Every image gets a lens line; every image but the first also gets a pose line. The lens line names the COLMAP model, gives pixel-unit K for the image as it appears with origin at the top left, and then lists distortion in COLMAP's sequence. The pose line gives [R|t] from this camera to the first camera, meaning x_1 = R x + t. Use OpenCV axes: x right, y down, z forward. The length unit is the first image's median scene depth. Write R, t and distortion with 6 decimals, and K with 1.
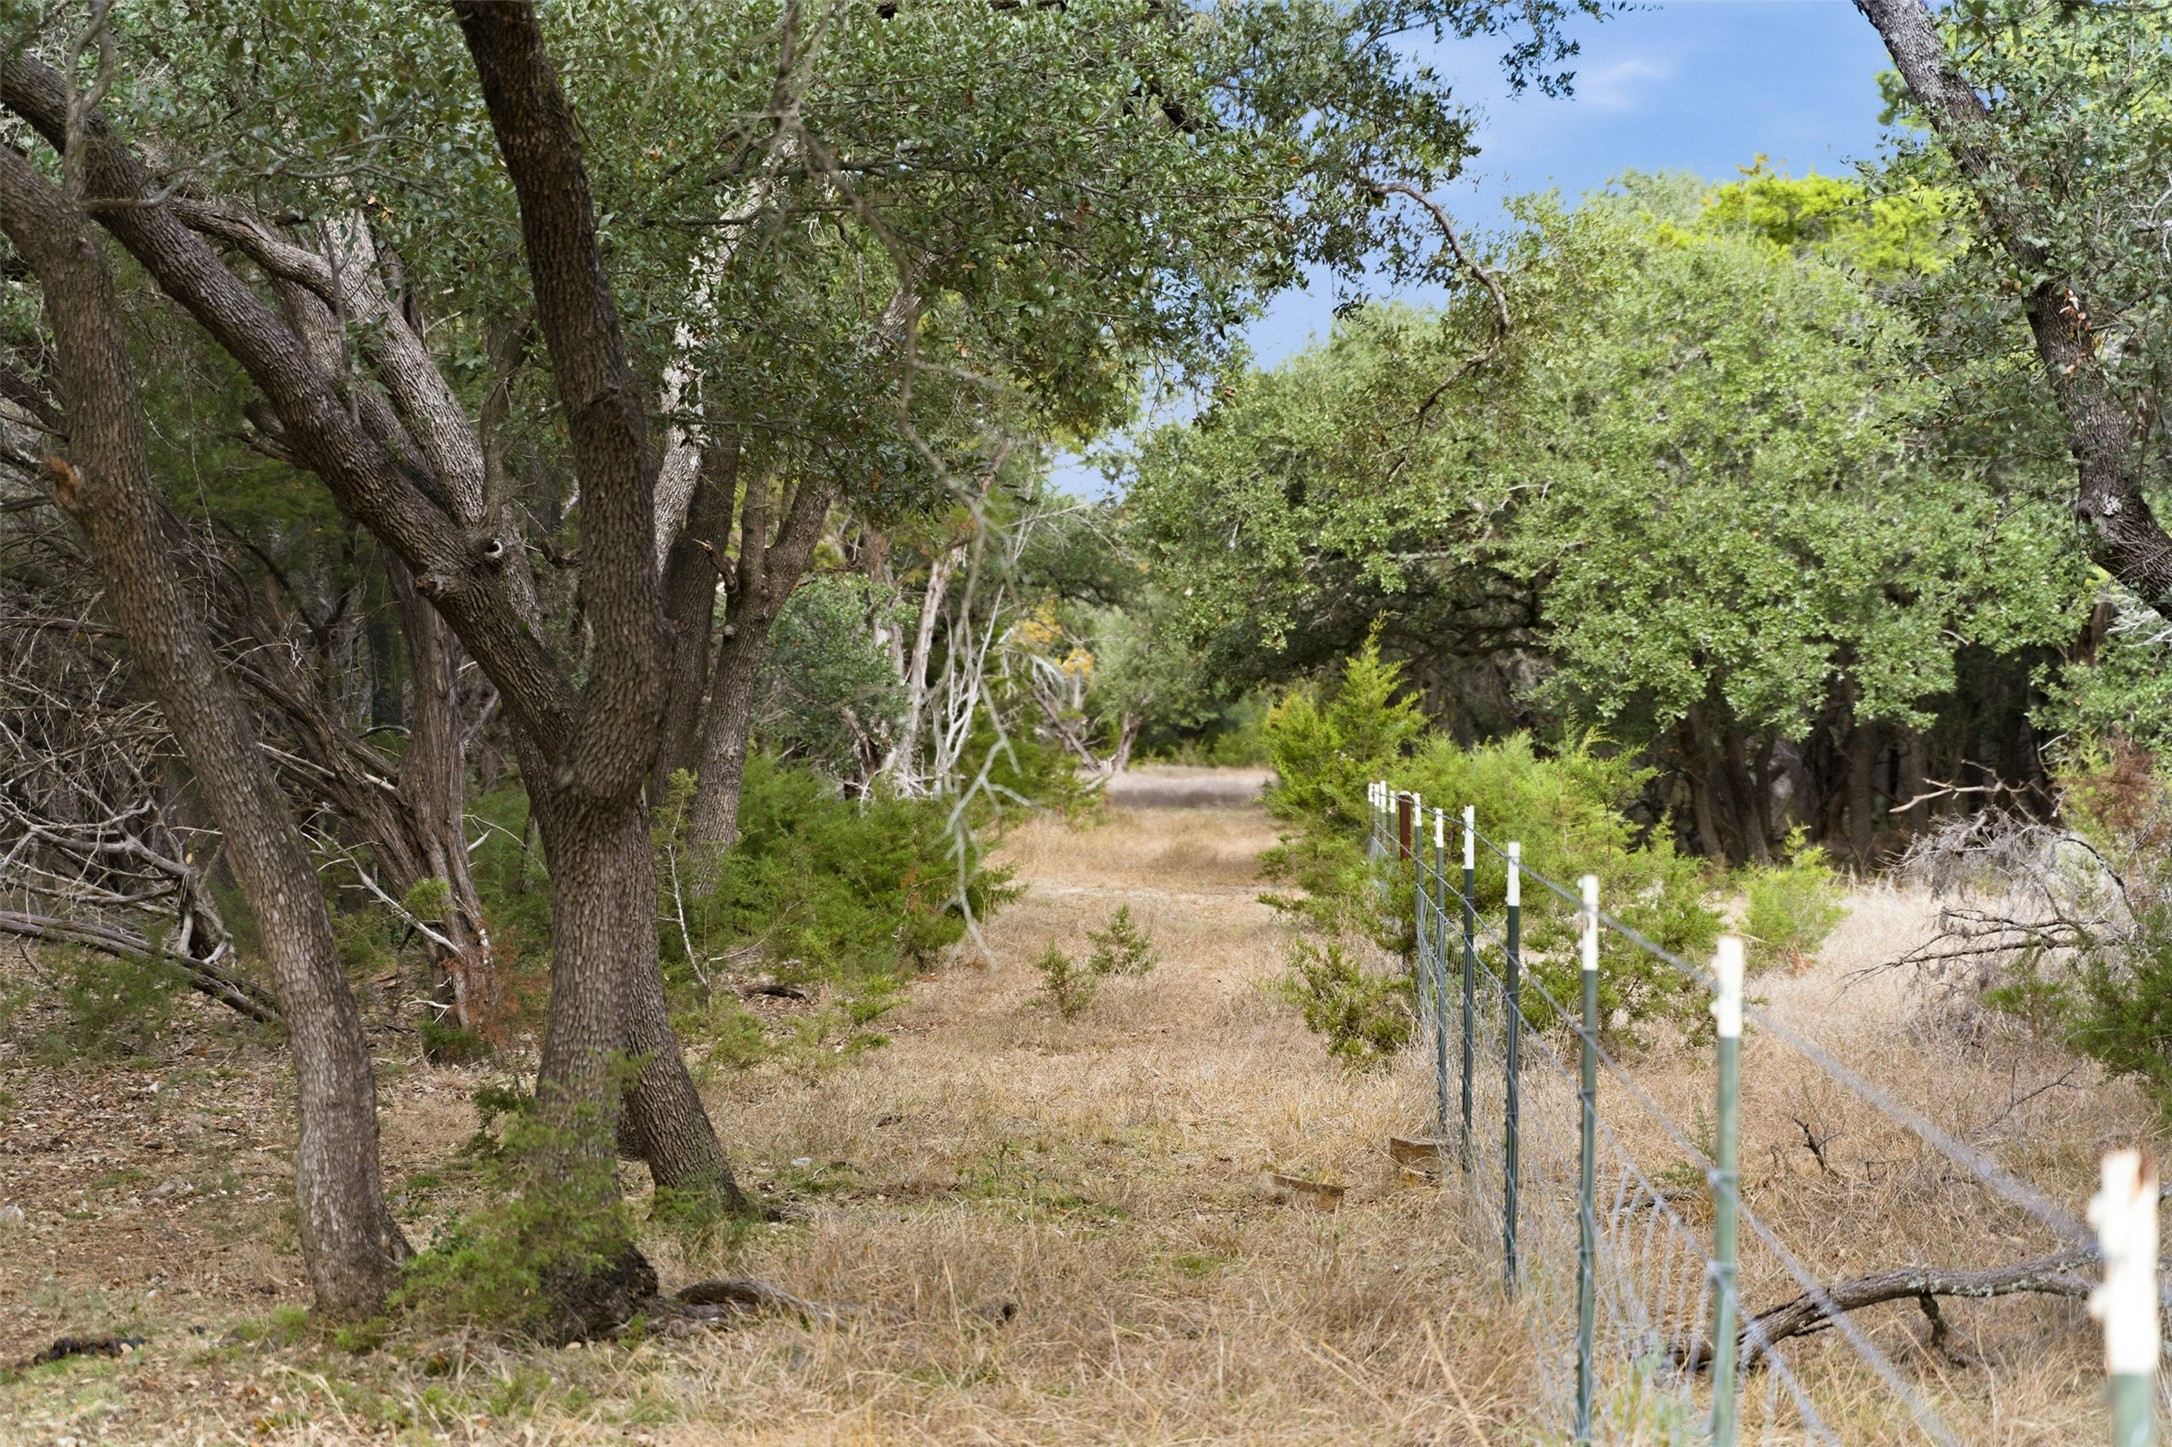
lens RADIAL K [[4694.6, 0, 1079.7], [0, 4694.6, 719.8], [0, 0, 1]] dist [0.864224, 0.000000]
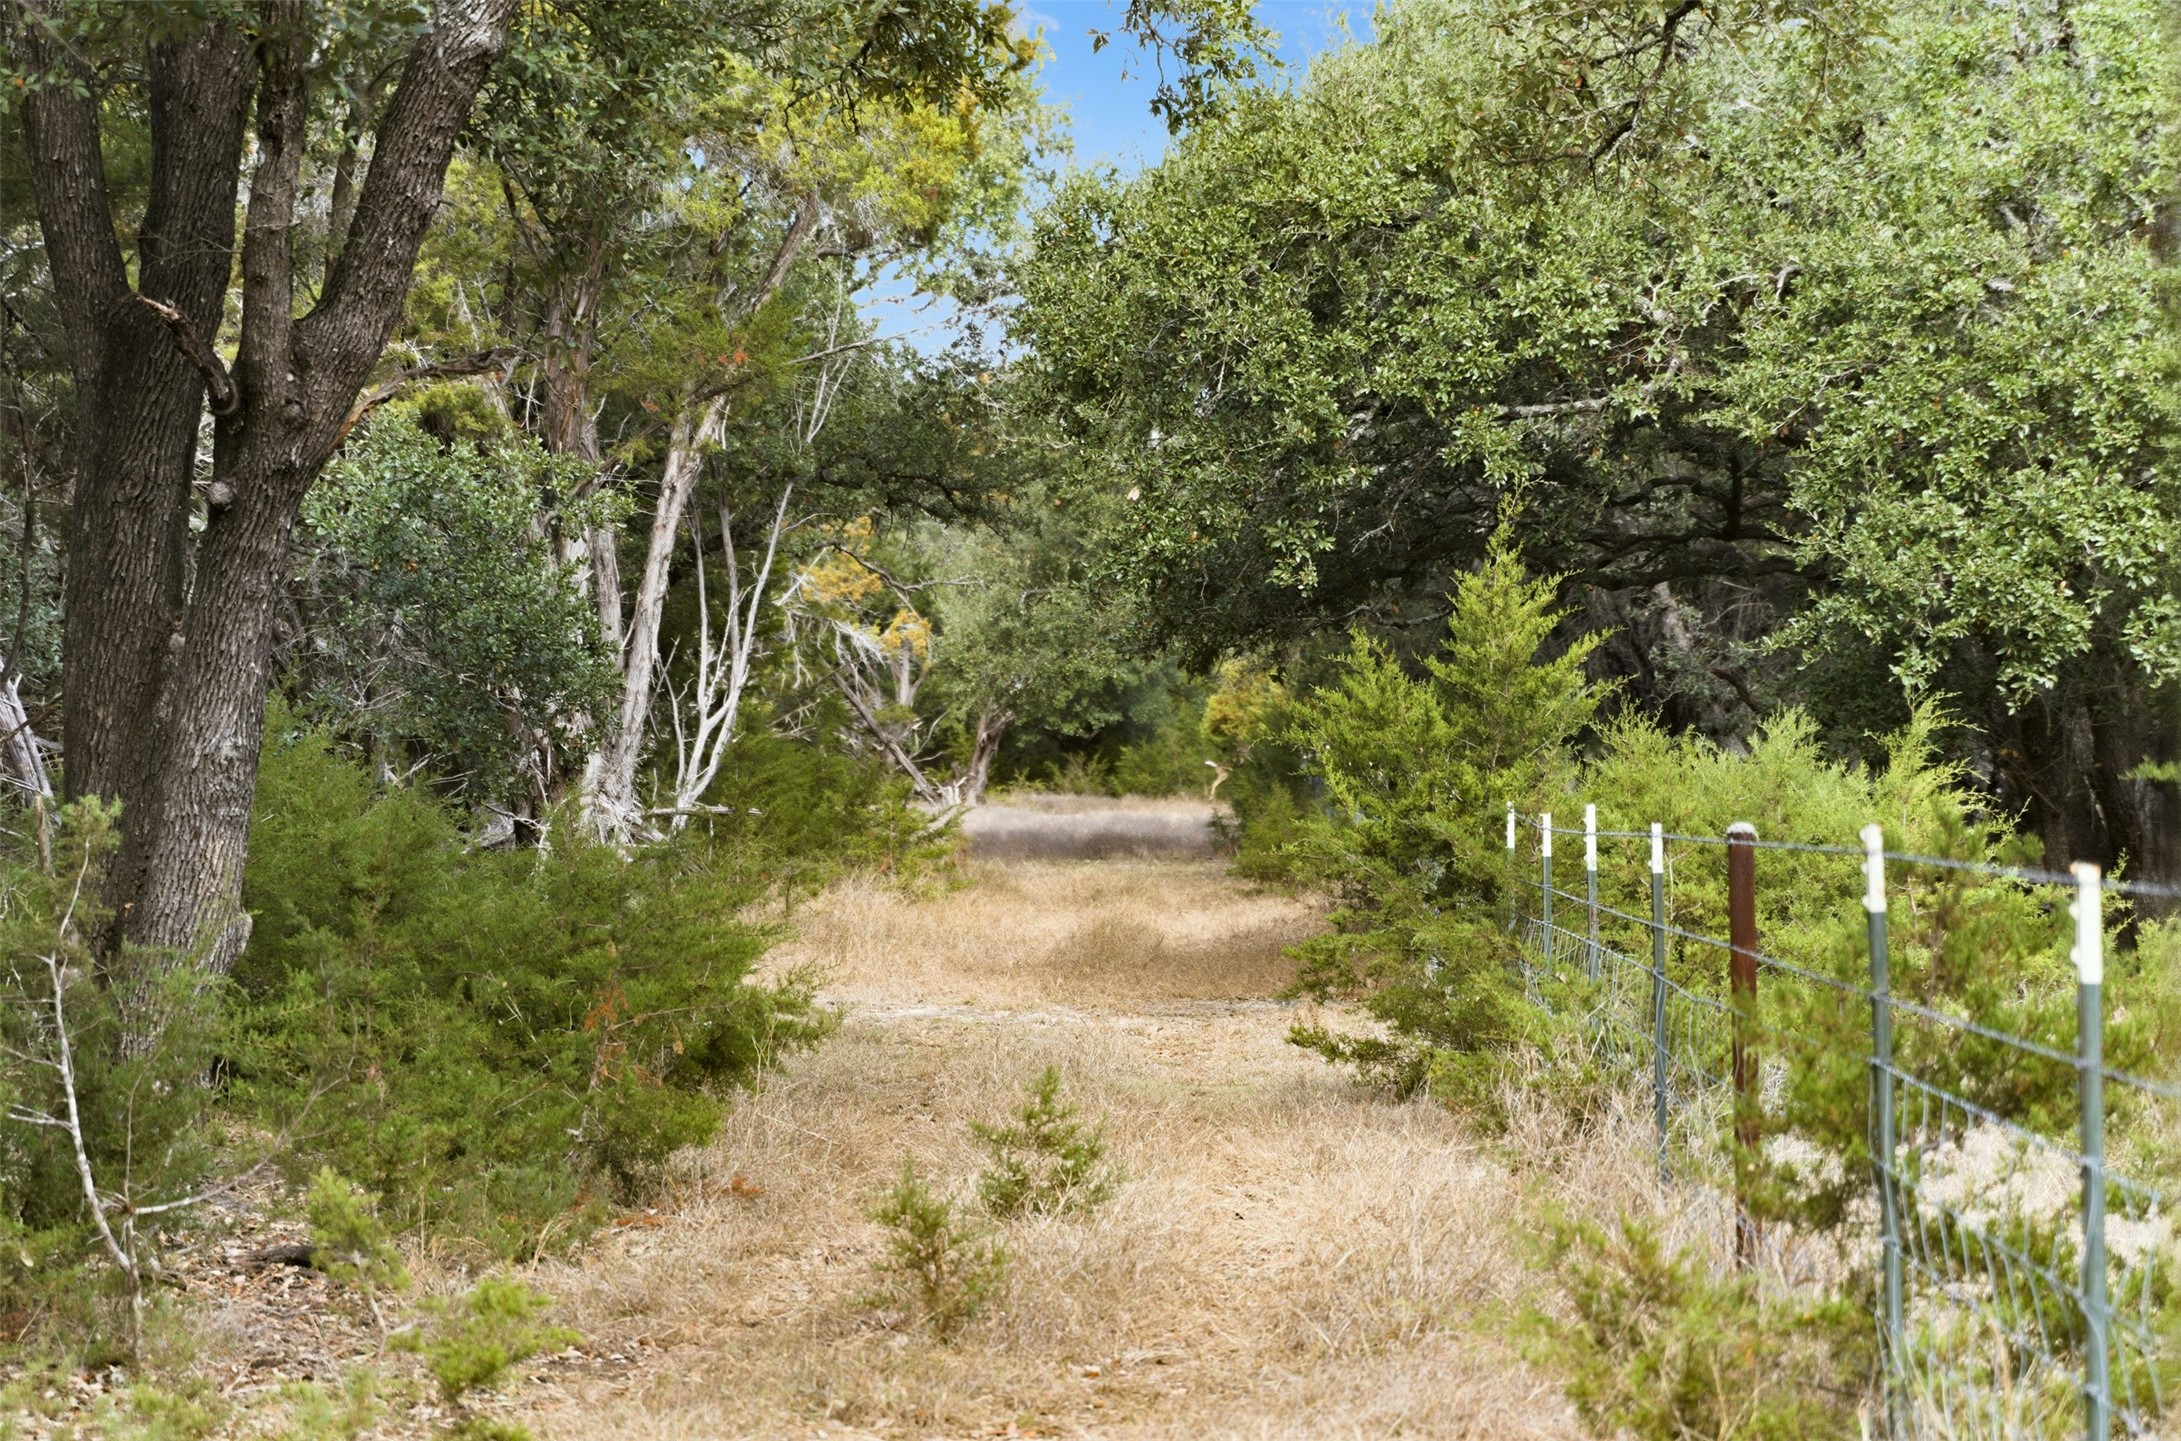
lens RADIAL K [[6962.6, 0, 1088.0], [0, 6962.6, 719.1], [0, 0, 1]] dist [-0.714937, 0.000000]
pose [[0.999630, -0.005225, 0.026685, -0.003631], [0.005262, 0.999985, -0.001337, 0.003497], [-0.026678, 0.001477, 0.999643, 0.202819]]
